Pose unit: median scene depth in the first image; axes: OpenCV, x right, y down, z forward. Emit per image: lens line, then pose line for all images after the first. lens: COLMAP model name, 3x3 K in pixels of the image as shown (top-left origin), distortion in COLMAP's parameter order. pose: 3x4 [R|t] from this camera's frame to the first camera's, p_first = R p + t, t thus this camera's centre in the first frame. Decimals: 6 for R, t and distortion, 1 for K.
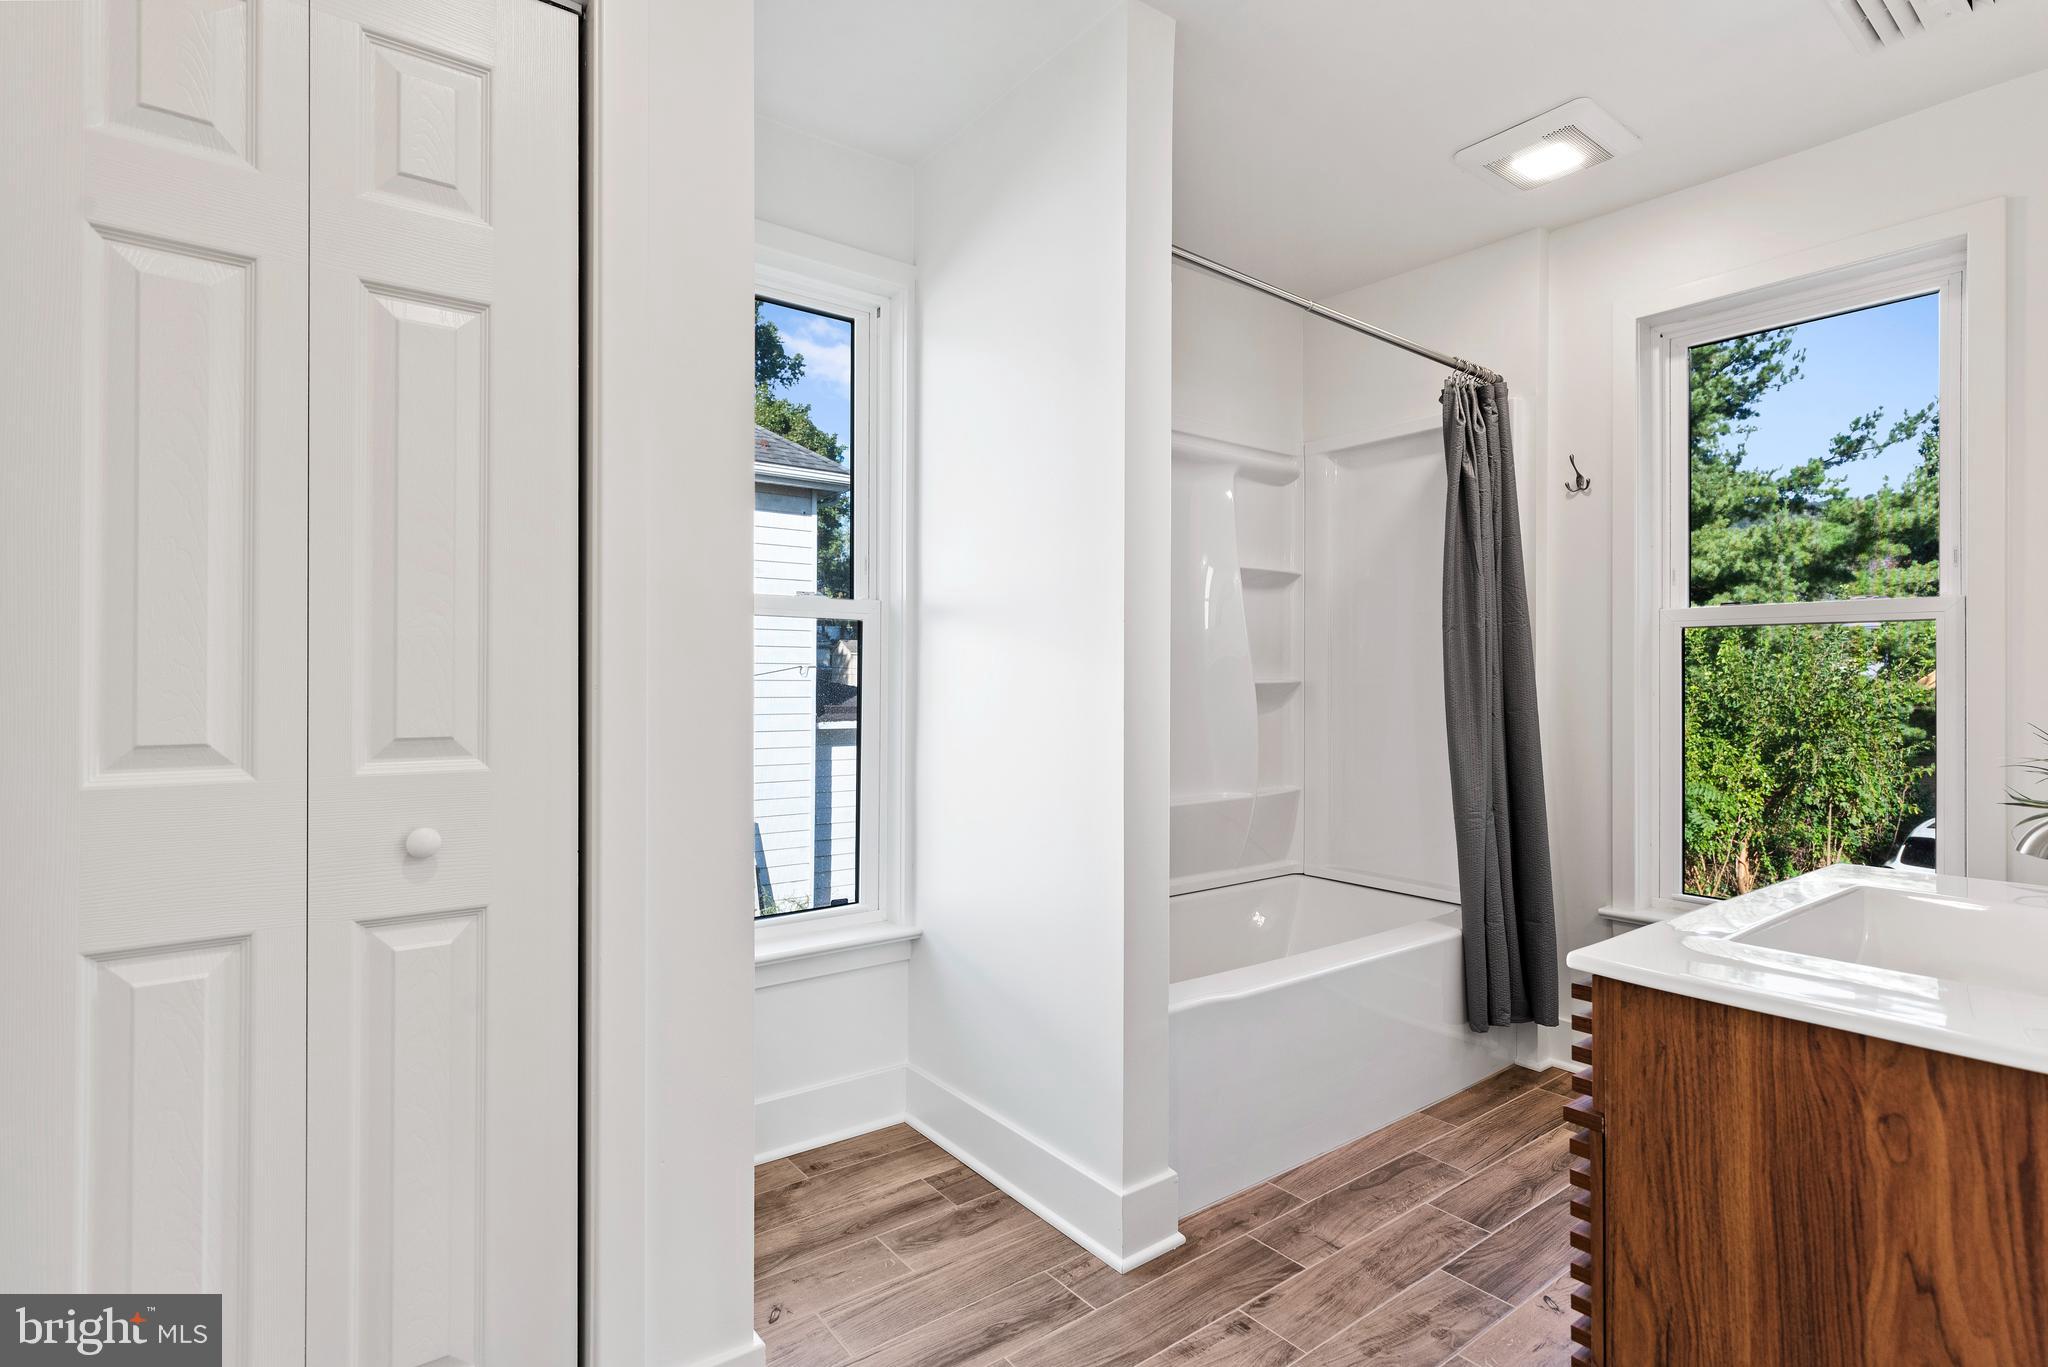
lens RADIAL K [[1008.7, 0, 1045.1], [0, 1008.7, 704.2], [0, 0, 1]] dist [0.001716, 0.000056]
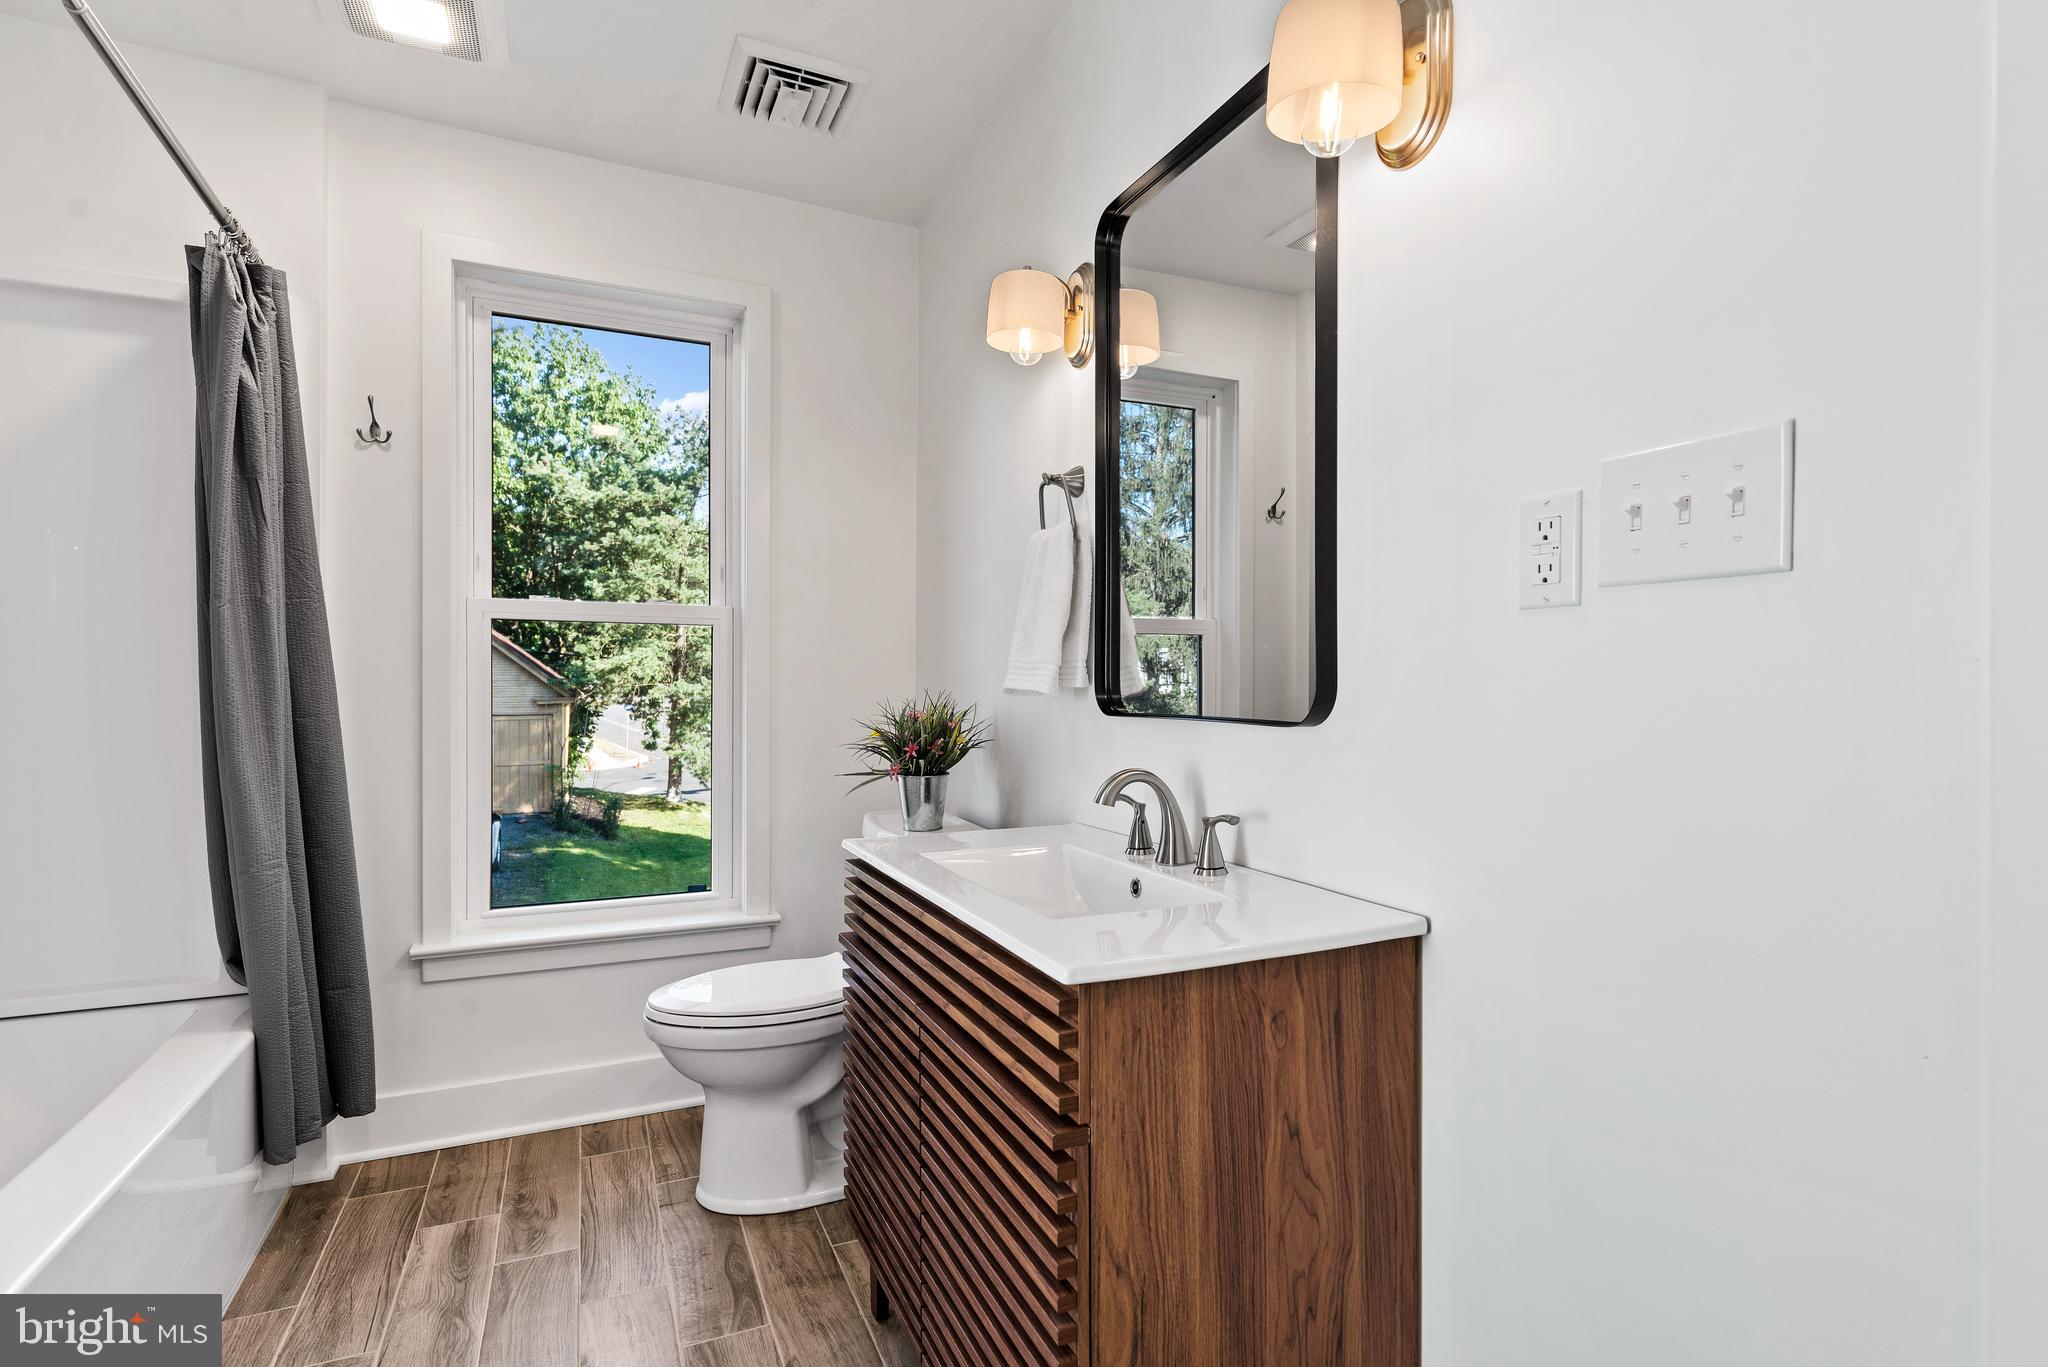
lens RADIAL K [[1008.7, 0, 1045.1], [0, 1008.7, 704.2], [0, 0, 1]] dist [0.001716, 0.000056]
pose [[0.225629, -0.023569, 0.973928, -0.413182], [0.020722, 0.999597, 0.019390, -0.017869], [-0.973993, 0.015807, 0.226027, 0.857814]]
